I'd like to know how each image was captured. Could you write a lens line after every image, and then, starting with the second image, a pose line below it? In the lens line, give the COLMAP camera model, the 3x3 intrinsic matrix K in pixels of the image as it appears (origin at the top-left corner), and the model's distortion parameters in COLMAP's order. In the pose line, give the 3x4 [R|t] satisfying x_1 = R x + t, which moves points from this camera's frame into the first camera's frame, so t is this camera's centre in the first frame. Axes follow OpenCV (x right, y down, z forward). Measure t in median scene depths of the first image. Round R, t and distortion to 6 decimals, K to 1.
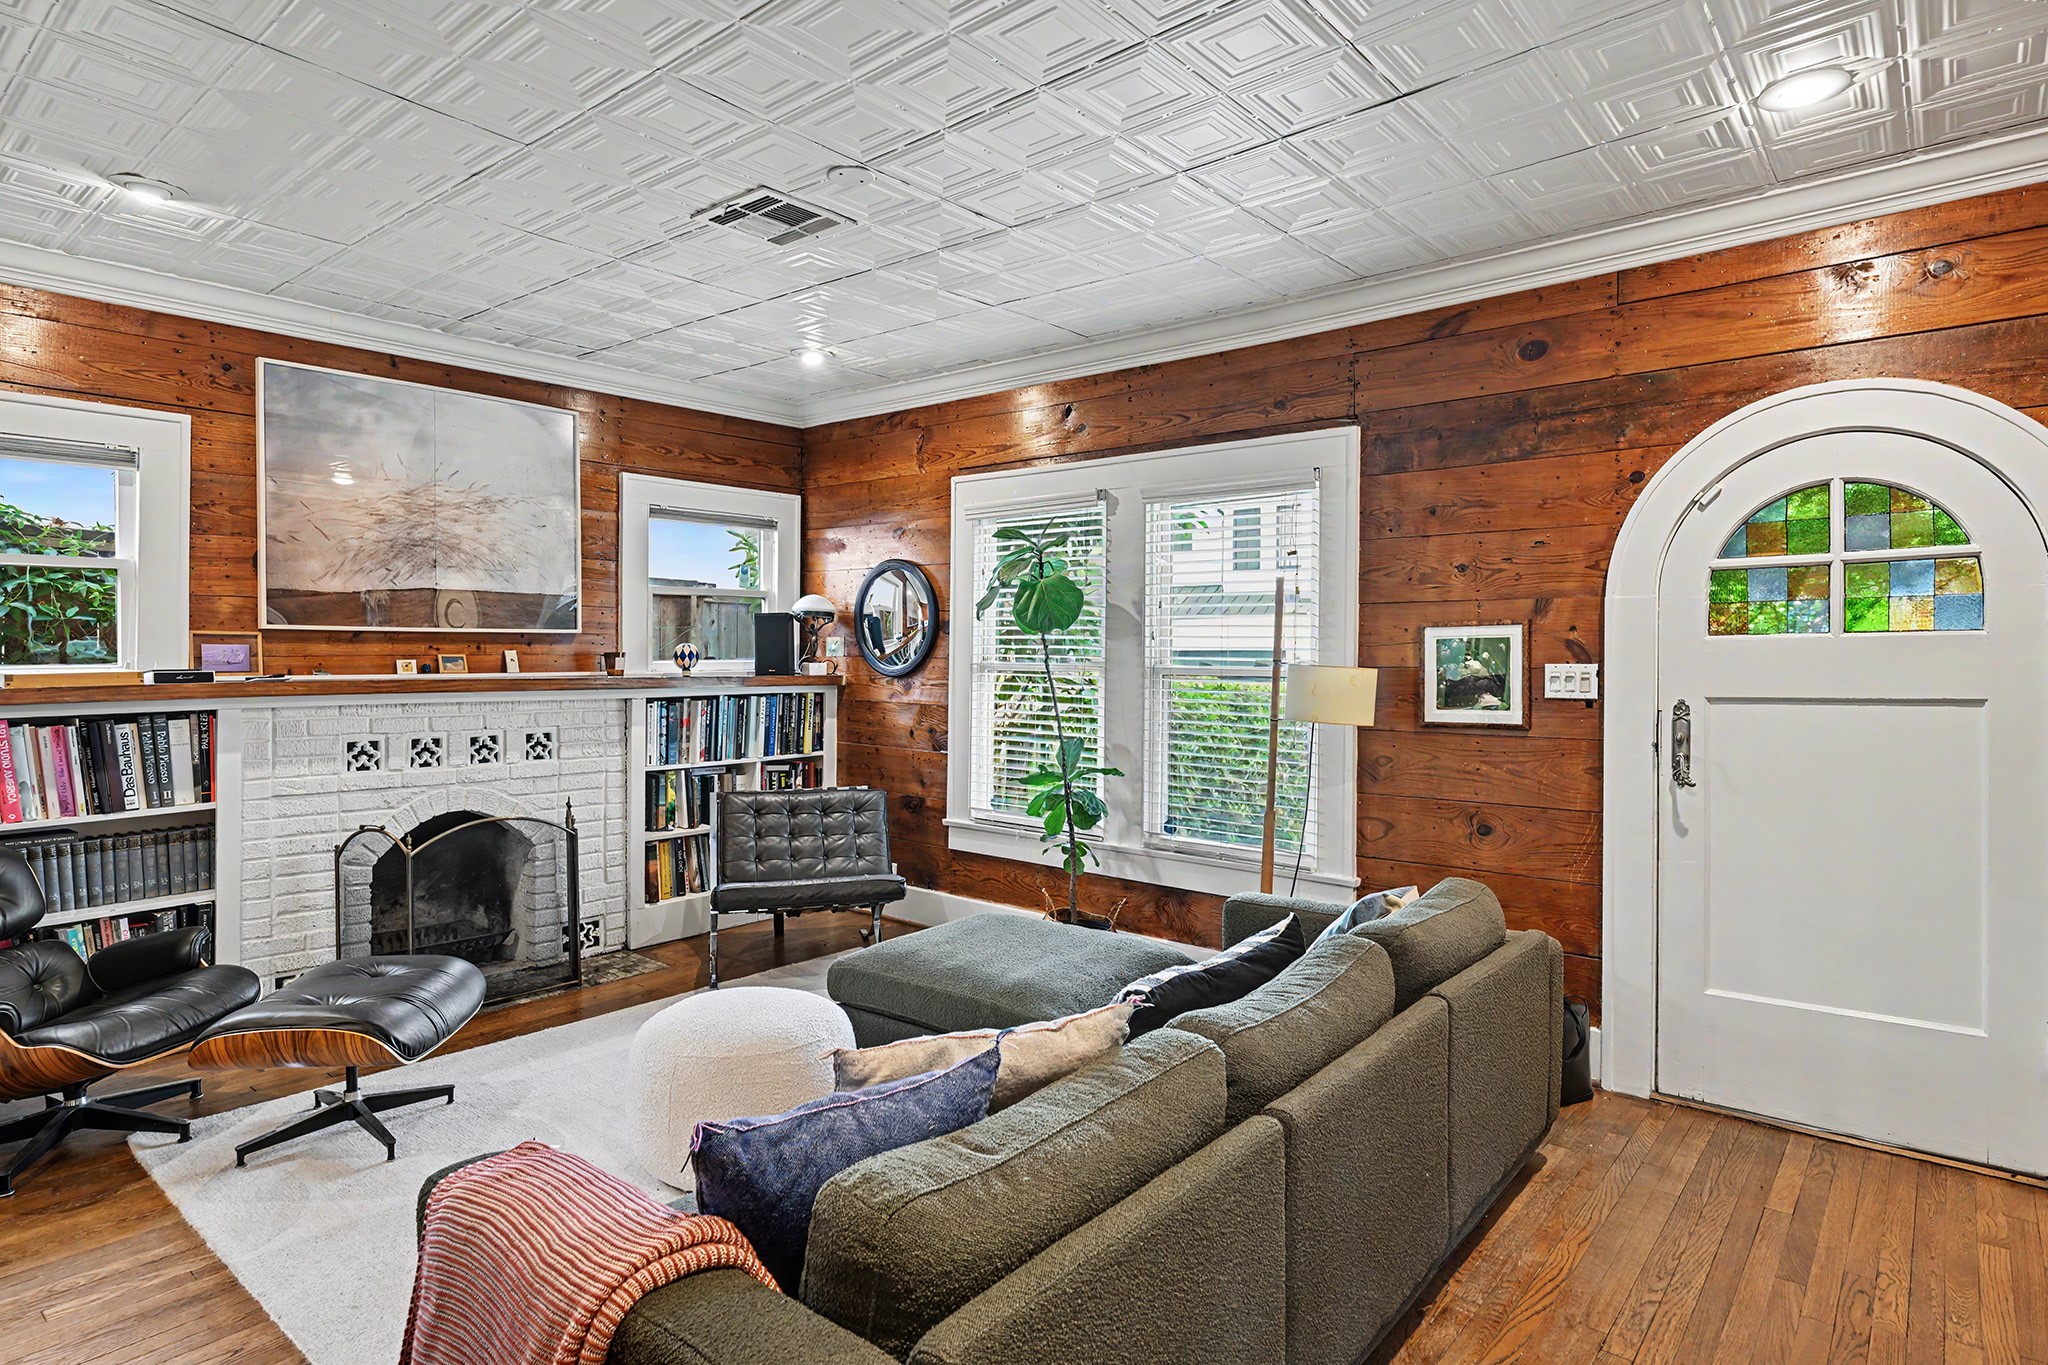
lens RADIAL K [[1117.5, 0, 1017.6], [0, 1117.5, 674.8], [0, 0, 1]] dist [0.002909, 0.001709]
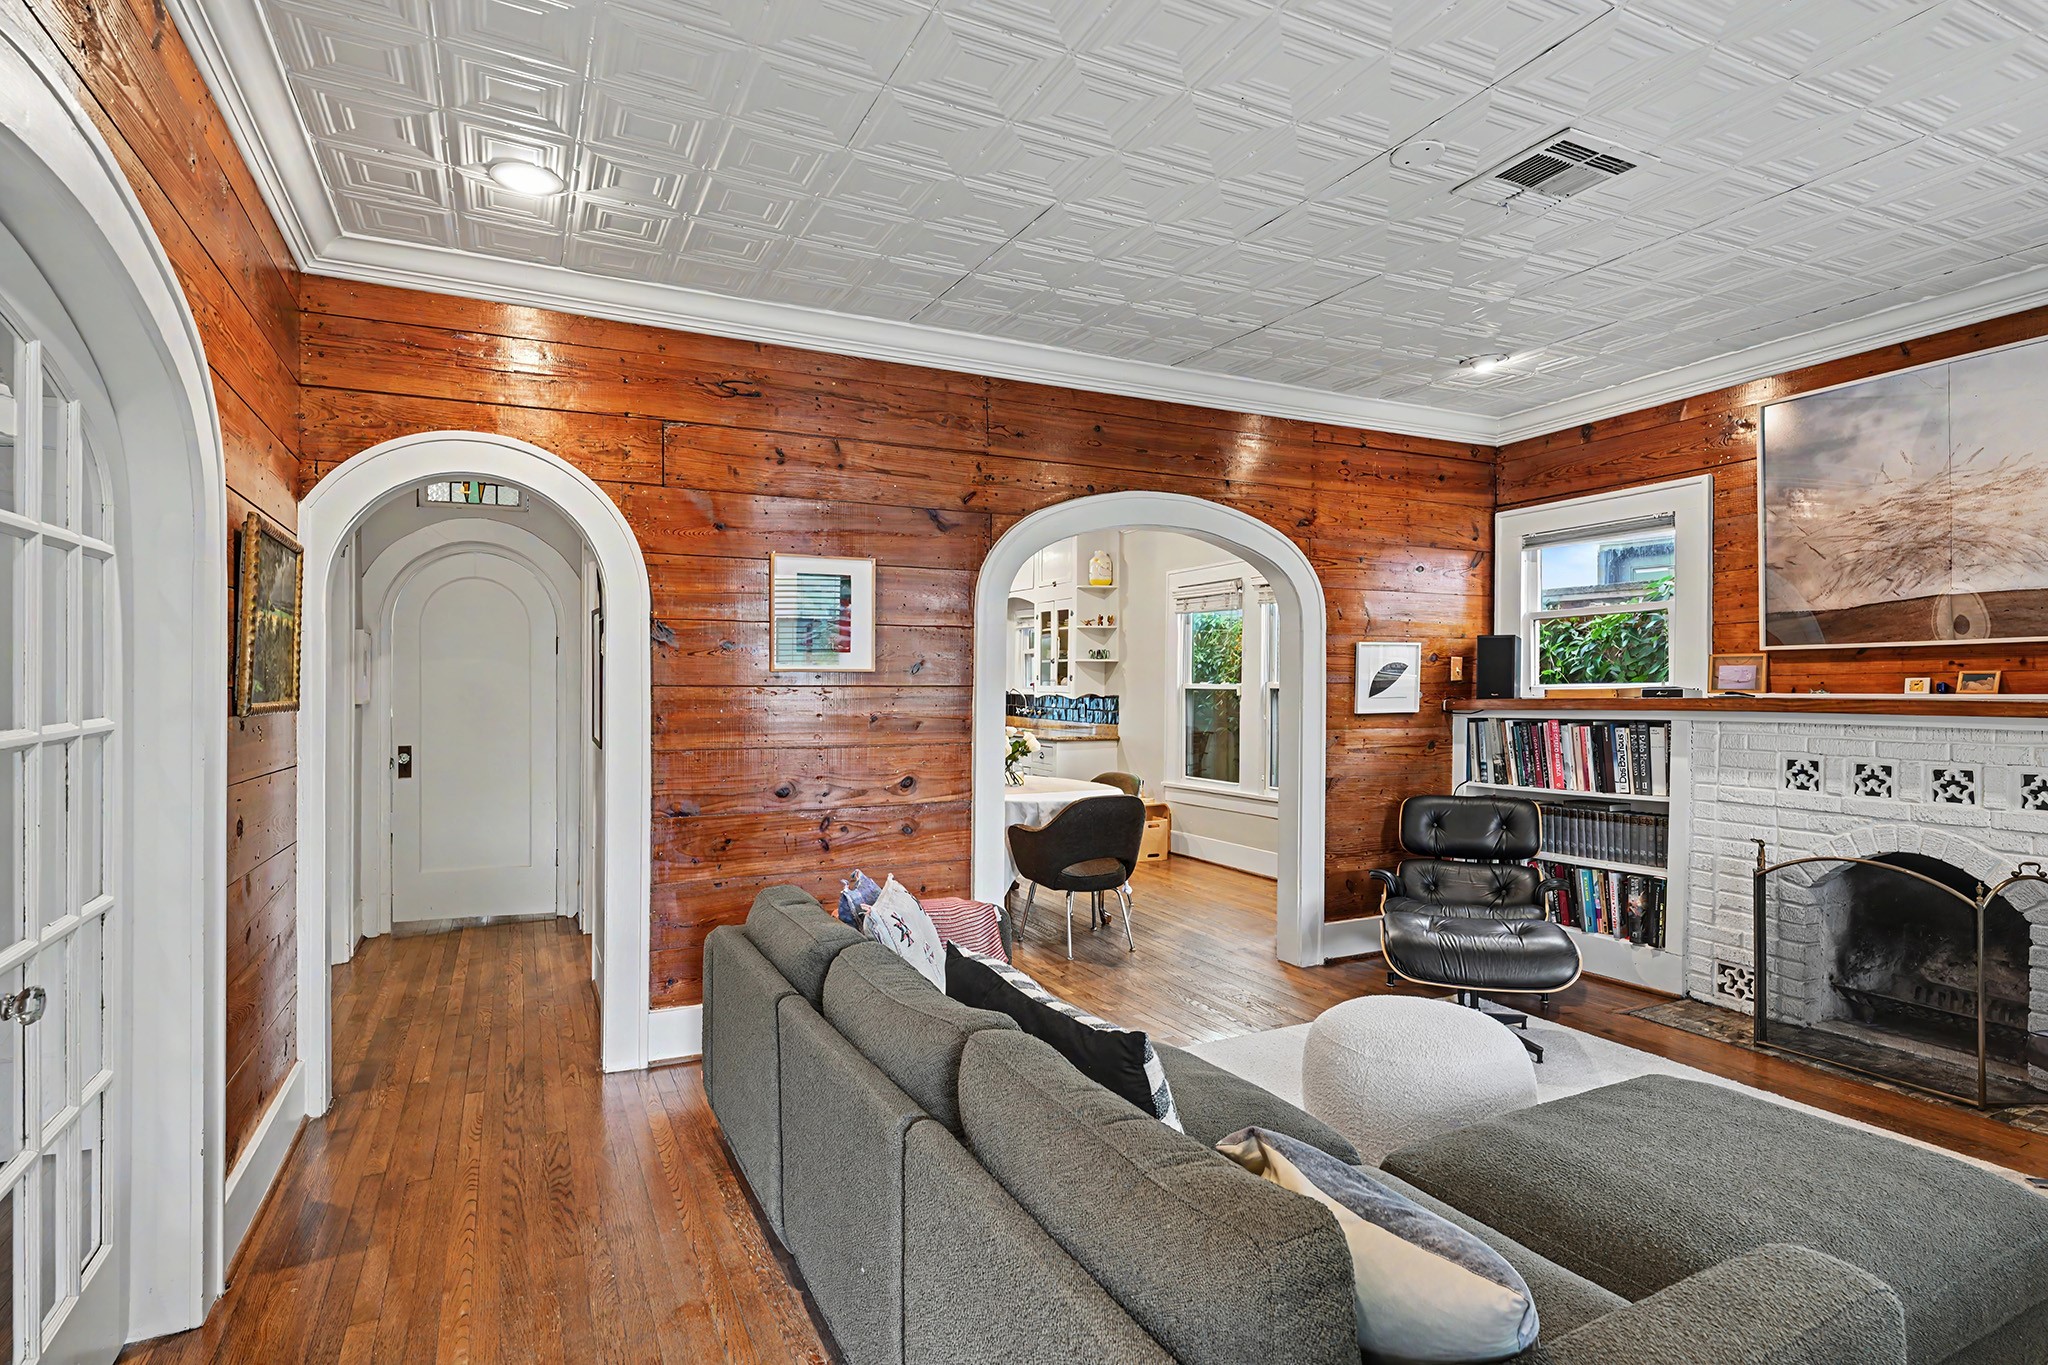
lens RADIAL K [[1045.7, 0, 1016.7], [0, 1045.7, 678.3], [0, 0, 1]] dist [0.003227, 0.000447]
pose [[-0.396958, -0.008756, -0.917795, 0.520545], [-0.013678, 0.999900, -0.003623, -0.000255], [0.917735, 0.011115, -0.397038, 0.697536]]
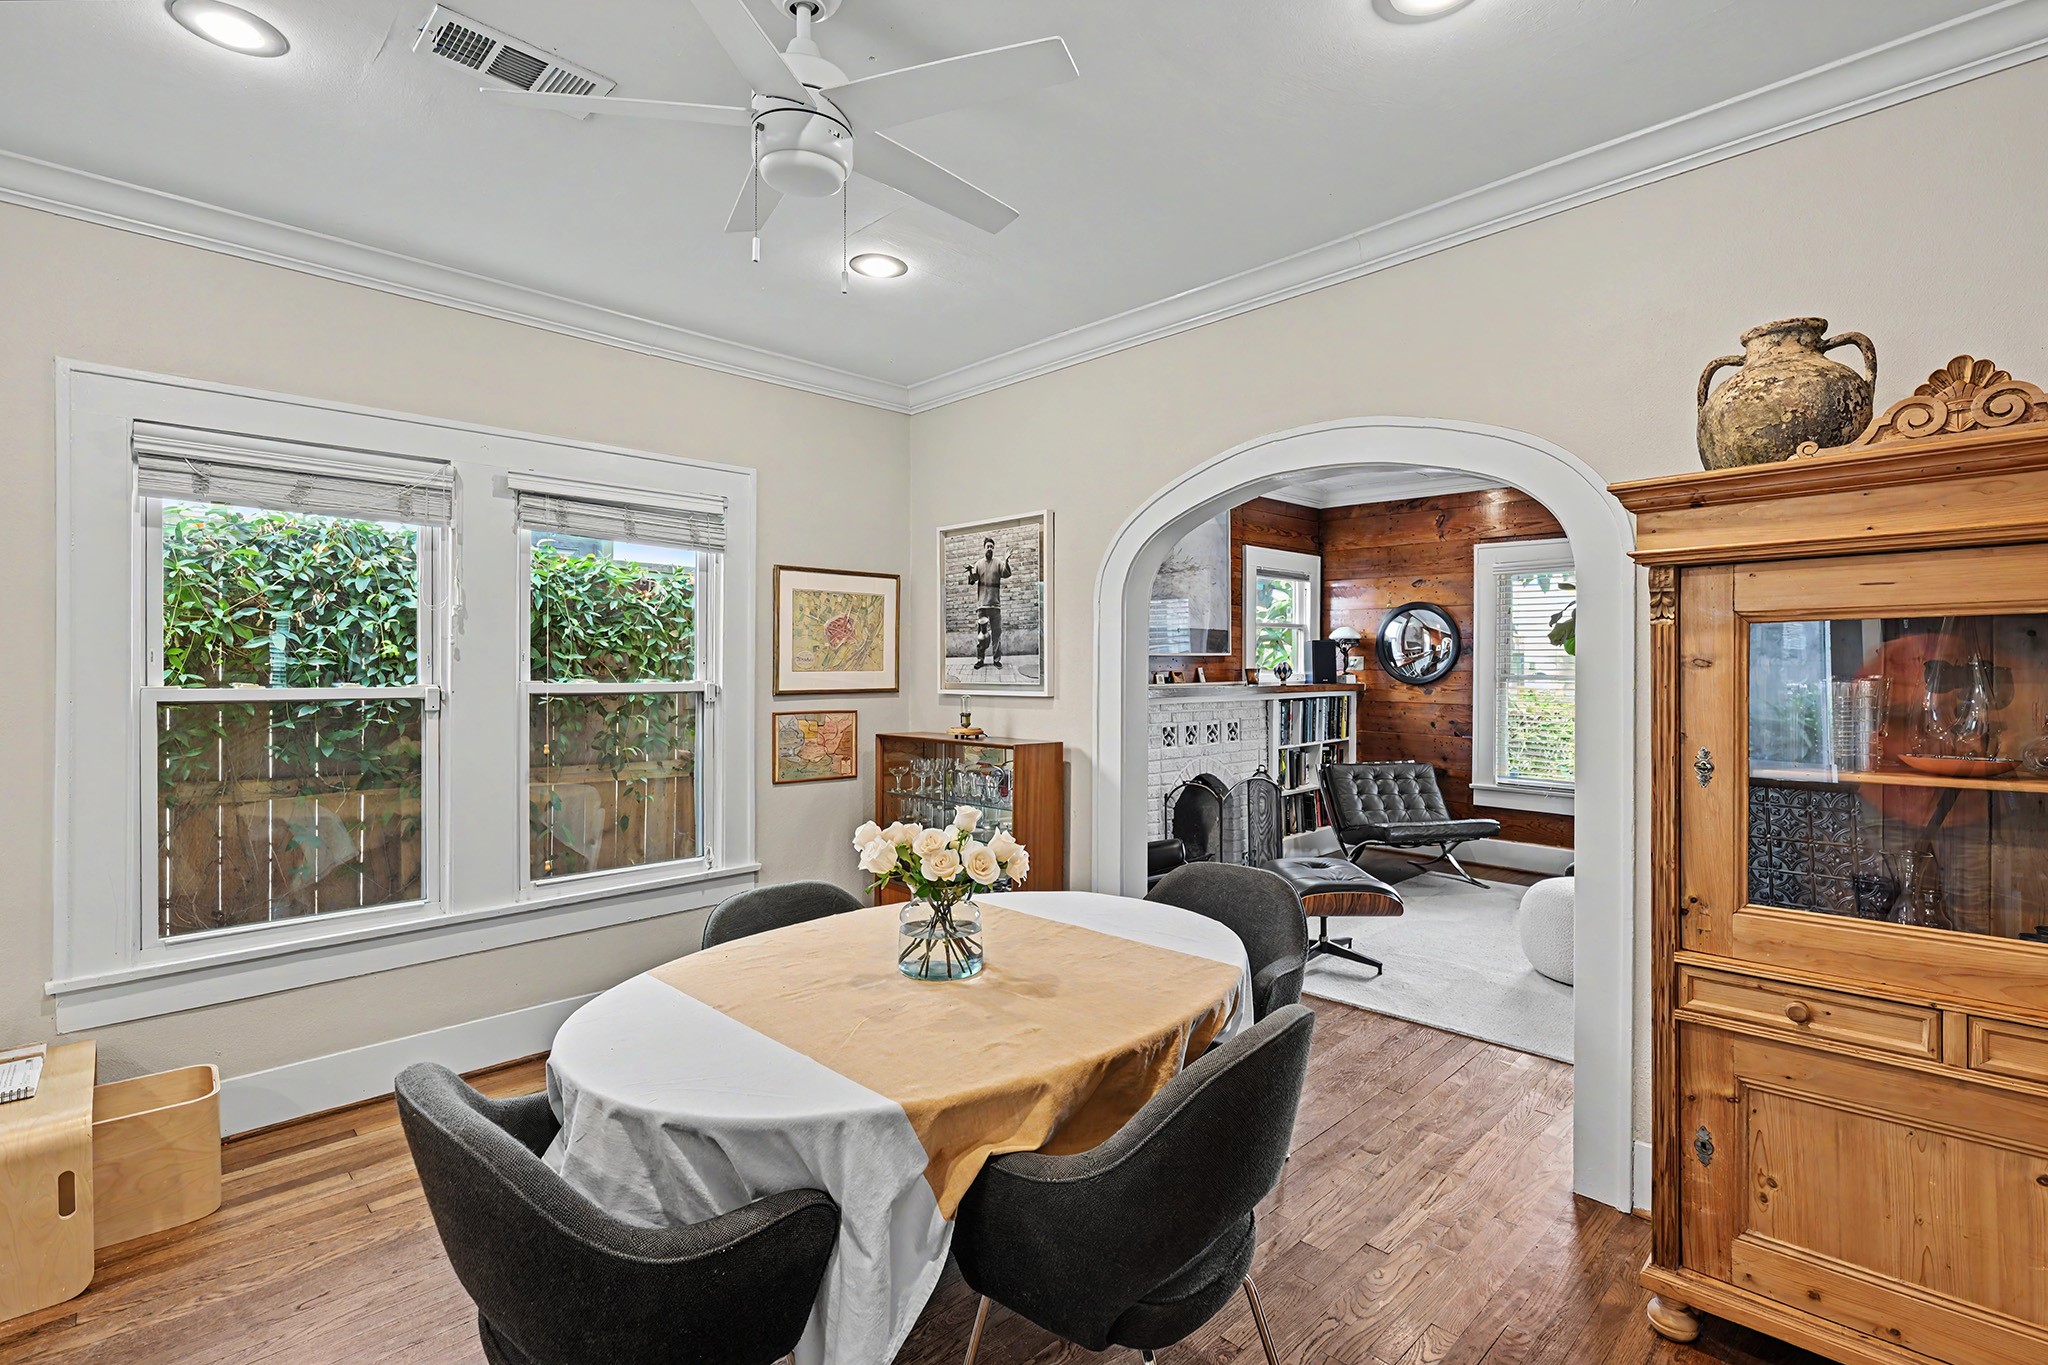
lens RADIAL K [[945.2, 0, 1032.4], [0, 945.2, 679.4], [0, 0, 1]] dist [-0.000093, -0.000273]
pose [[0.997331, -0.002019, -0.072983, -0.657143], [0.001802, 0.999994, -0.003028, -0.002666], [0.072988, 0.002888, 0.997329, -0.301612]]
